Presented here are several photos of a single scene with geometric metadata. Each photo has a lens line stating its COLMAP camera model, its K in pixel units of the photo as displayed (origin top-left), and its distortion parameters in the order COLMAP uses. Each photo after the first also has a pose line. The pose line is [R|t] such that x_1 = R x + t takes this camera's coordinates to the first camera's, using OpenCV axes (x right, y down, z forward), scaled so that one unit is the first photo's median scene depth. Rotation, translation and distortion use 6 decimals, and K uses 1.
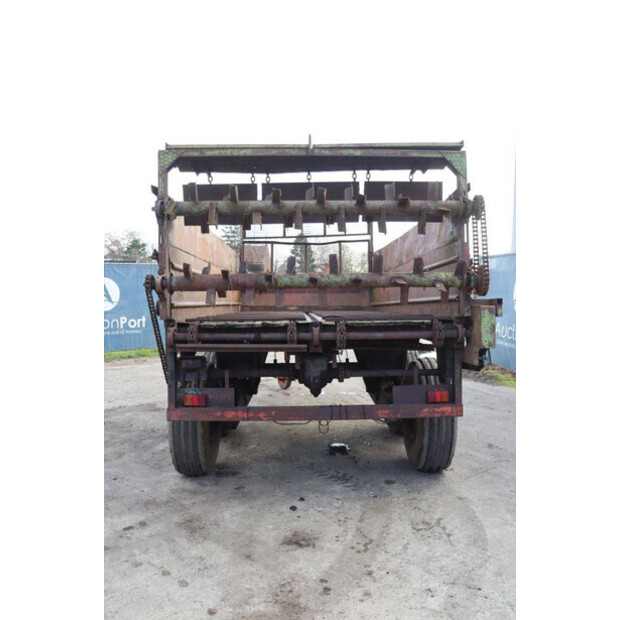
lens RADIAL K [[543.6, 0, 310.0], [0, 543.6, 310.0], [0, 0, 1]] dist [-0.163447, 0.171812]
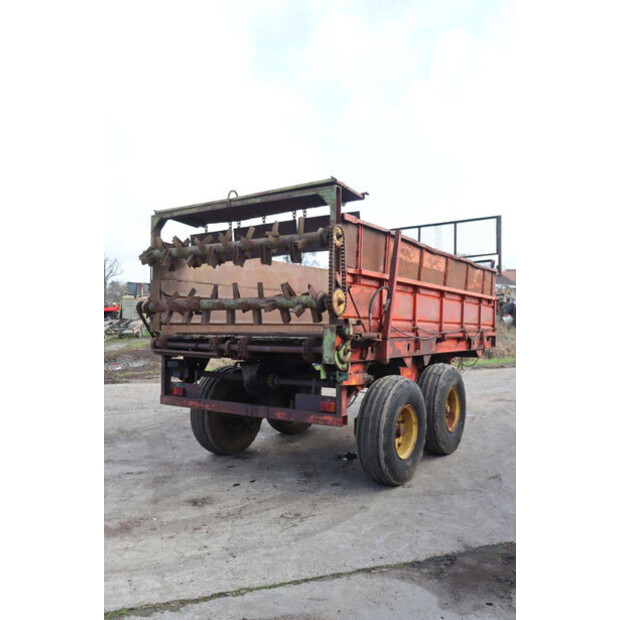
lens RADIAL K [[543.6, 0, 310.0], [0, 543.6, 310.0], [0, 0, 1]] dist [-0.163447, 0.171812]
pose [[0.818795, -0.004615, -0.574067, 0.906851], [-0.016440, 0.999369, -0.031483, -0.003073], [0.573850, 0.035216, 0.818203, 0.060206]]
